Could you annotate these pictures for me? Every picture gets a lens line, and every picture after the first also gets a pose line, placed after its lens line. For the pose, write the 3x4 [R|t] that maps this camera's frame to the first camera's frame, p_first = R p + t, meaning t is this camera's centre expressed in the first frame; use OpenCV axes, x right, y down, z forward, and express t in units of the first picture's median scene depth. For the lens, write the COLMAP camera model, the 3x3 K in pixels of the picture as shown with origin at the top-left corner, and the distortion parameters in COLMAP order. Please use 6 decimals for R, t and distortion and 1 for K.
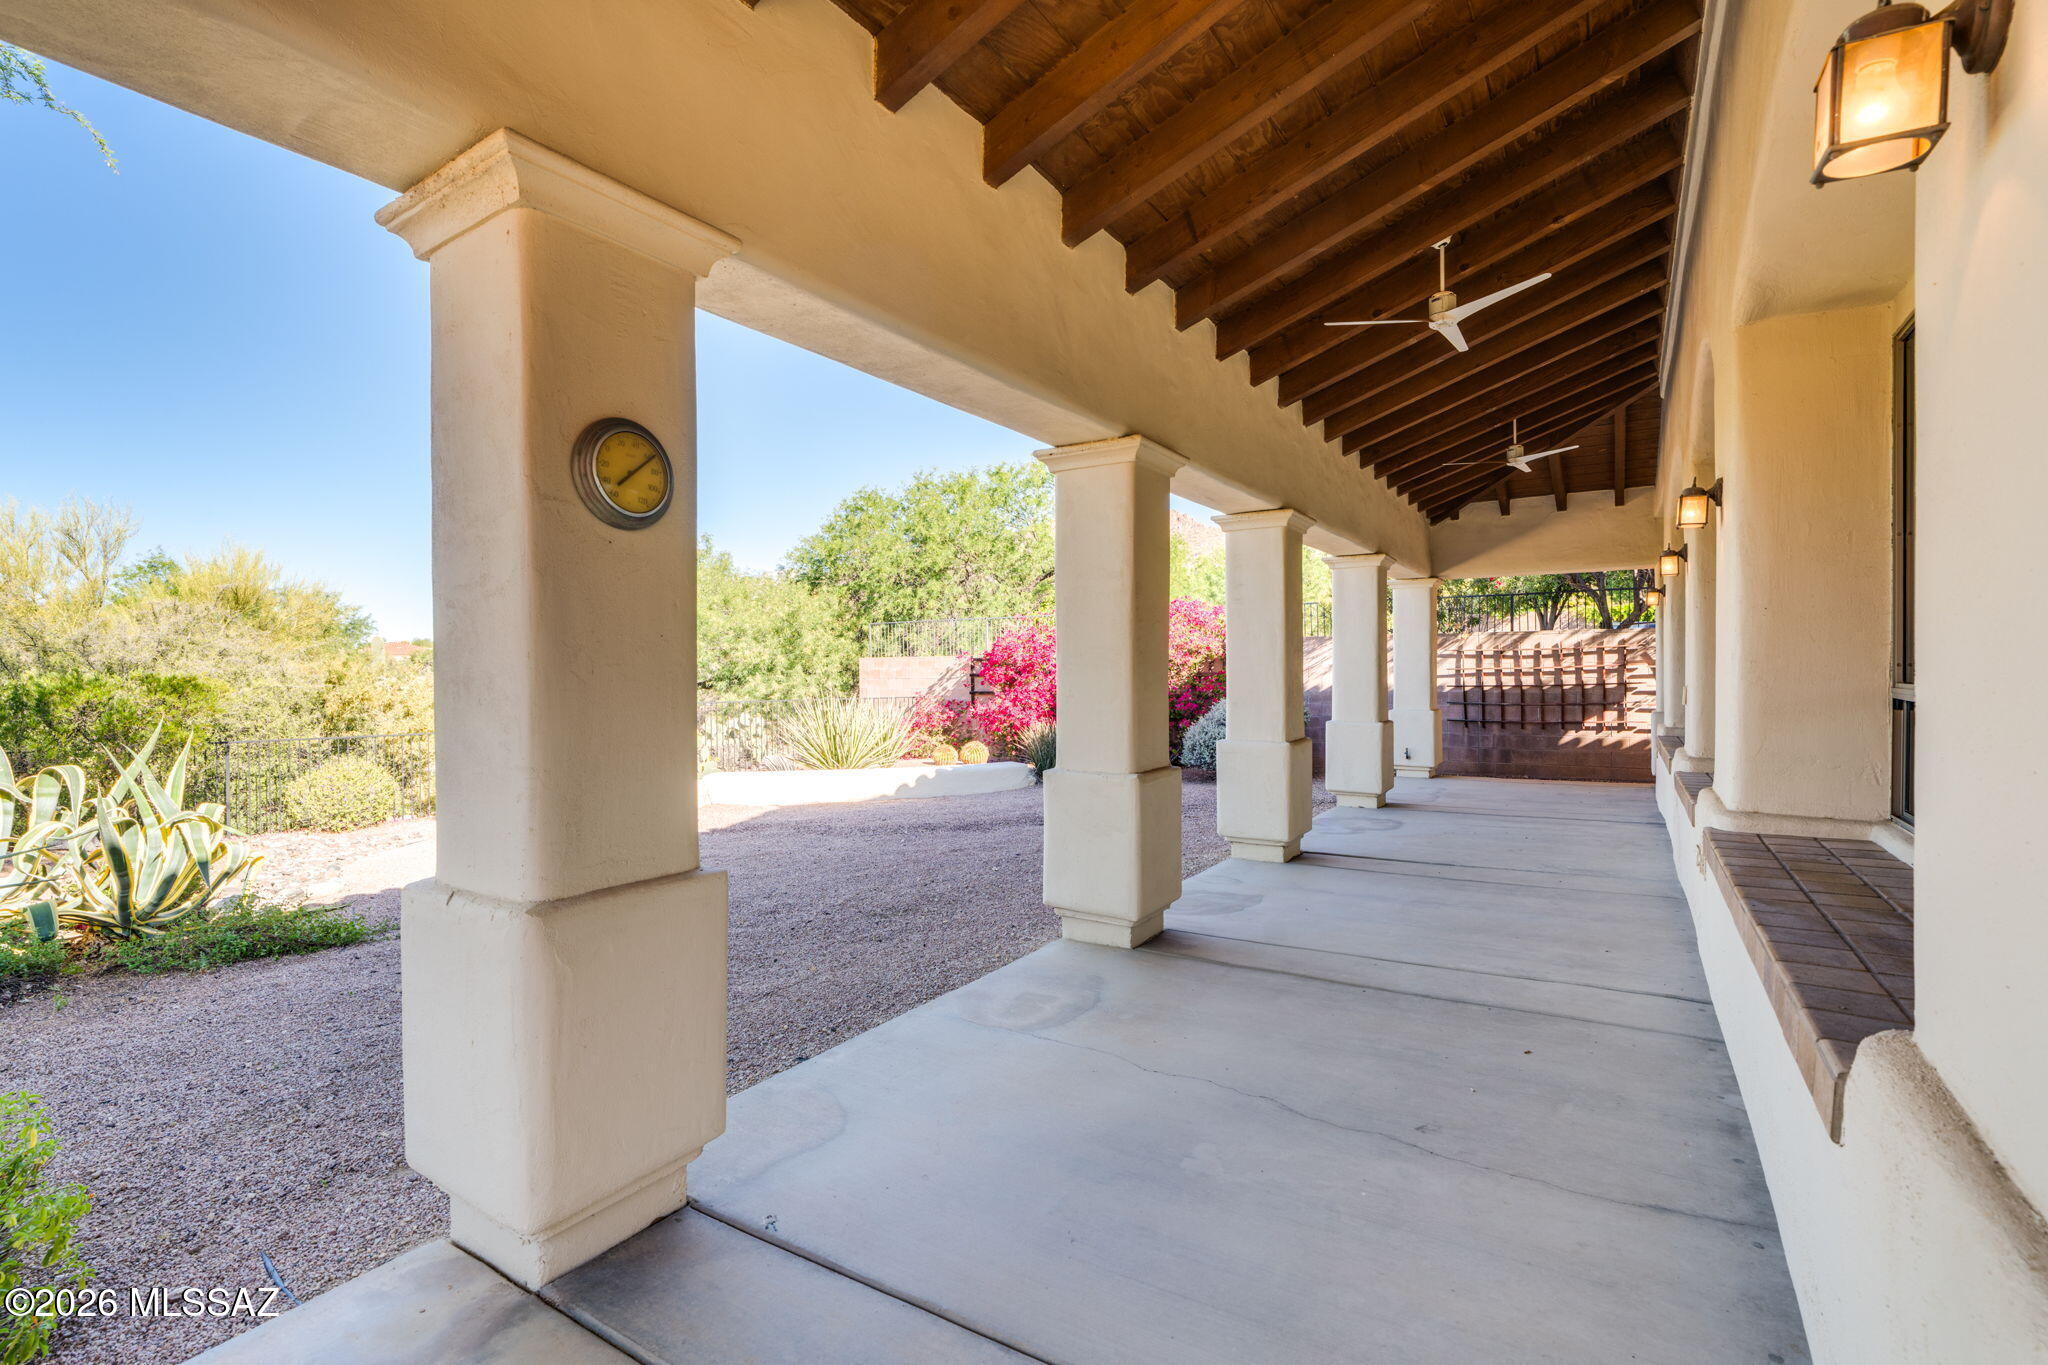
lens RADIAL K [[937.3, 0, 1024.0], [0, 937.3, 682.5], [0, 0, 1]] dist [-0.002530, -0.000520]
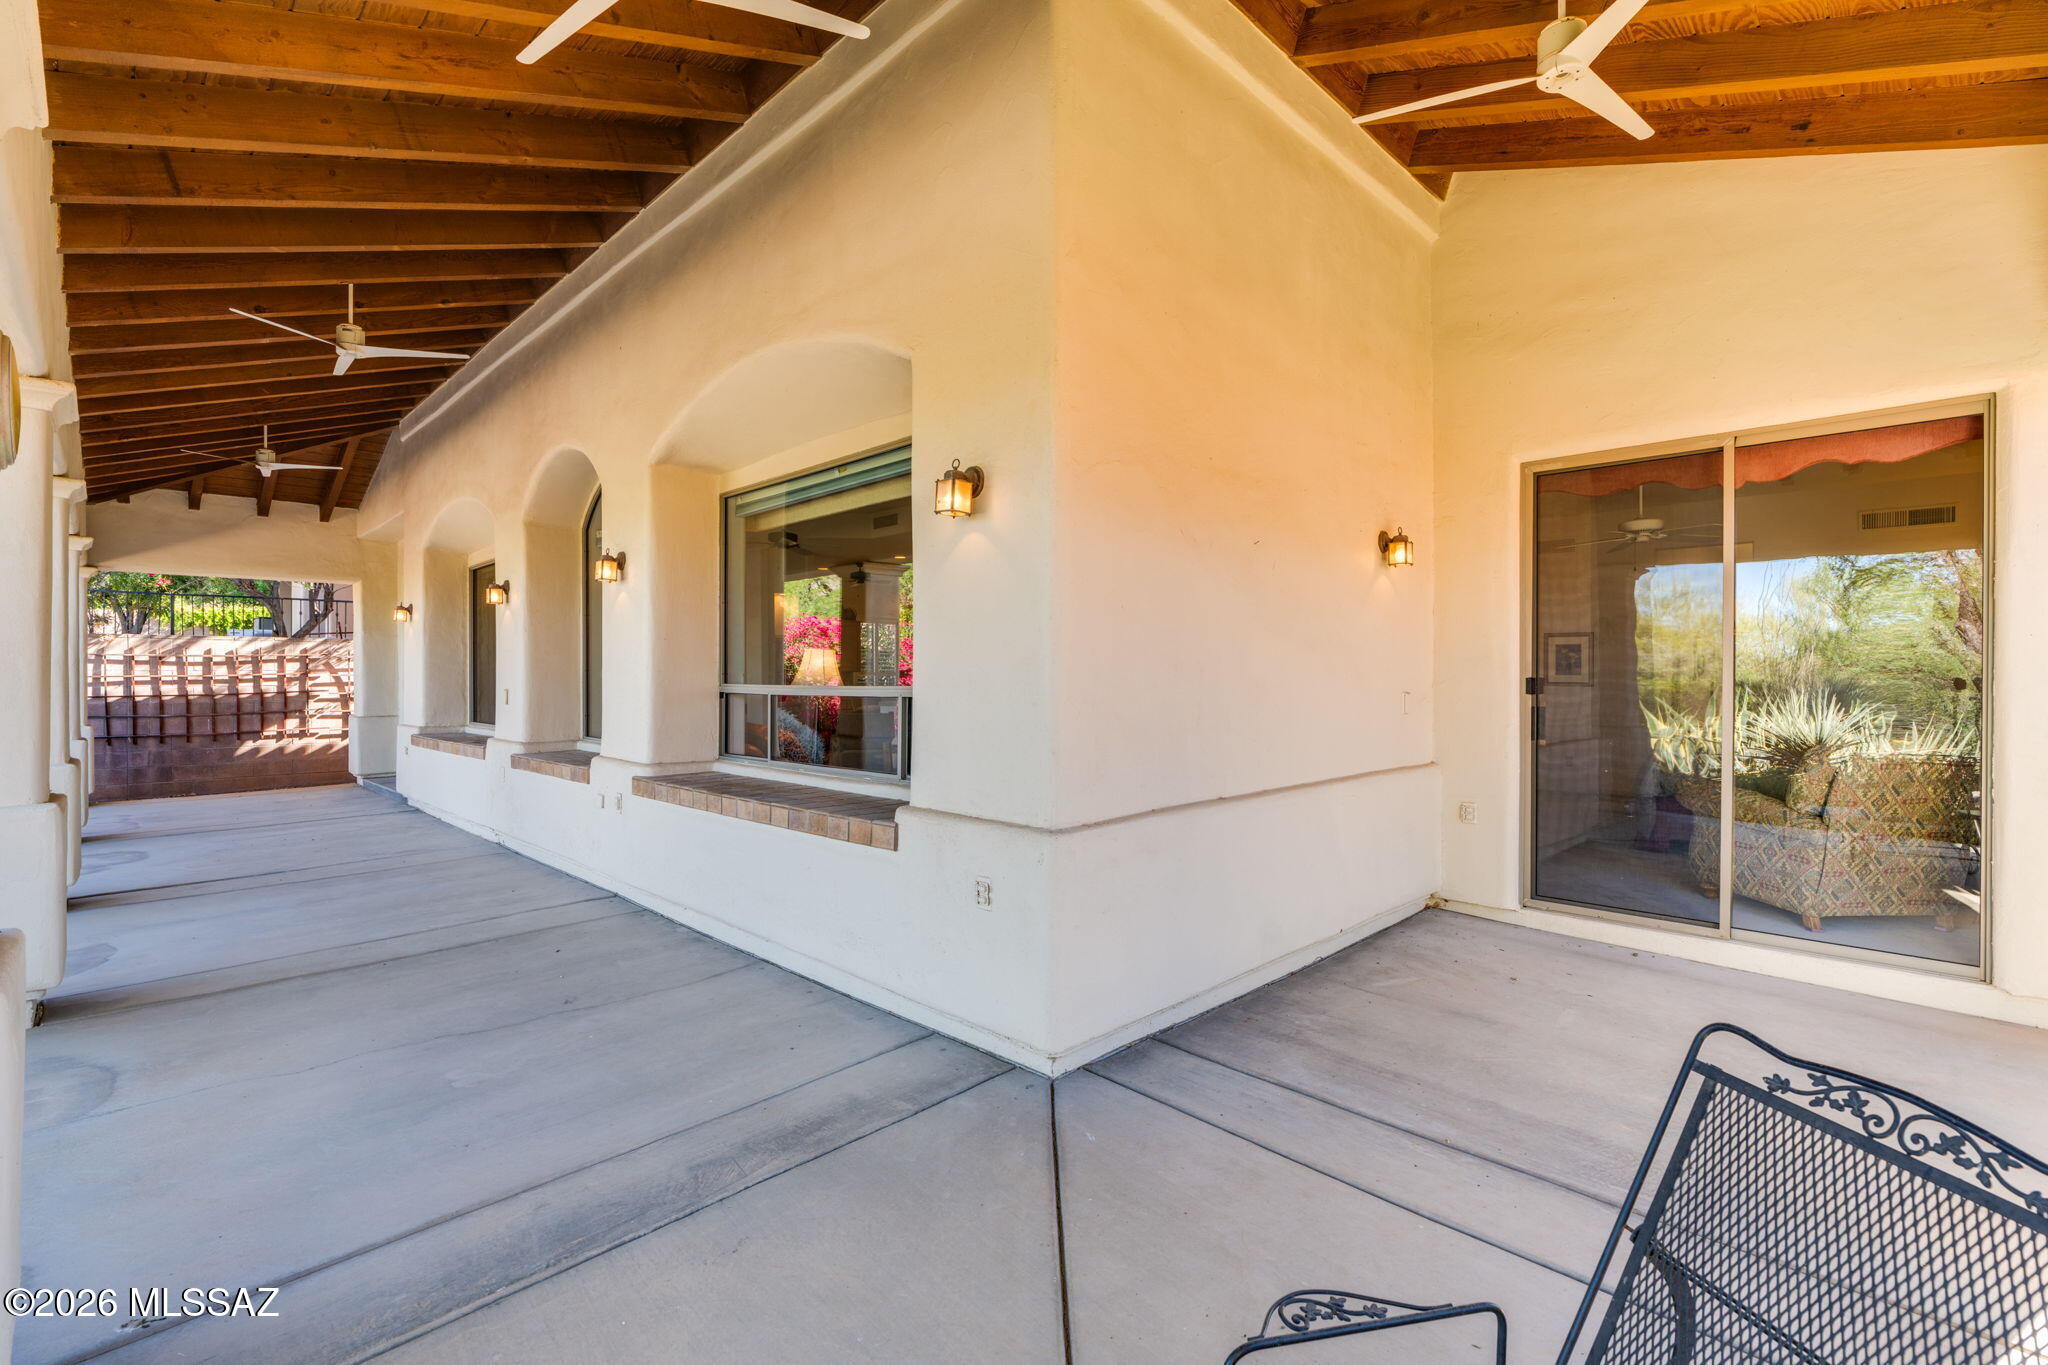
lens RADIAL K [[953.0, 0, 1031.3], [0, 953.0, 686.0], [0, 0, 1]] dist [-0.000579, 0.000180]
pose [[0.198108, -0.003385, 0.980174, -0.224604], [0.011448, 0.999934, 0.001140, 0.003052], [-0.980113, 0.010995, 0.198134, 0.009270]]
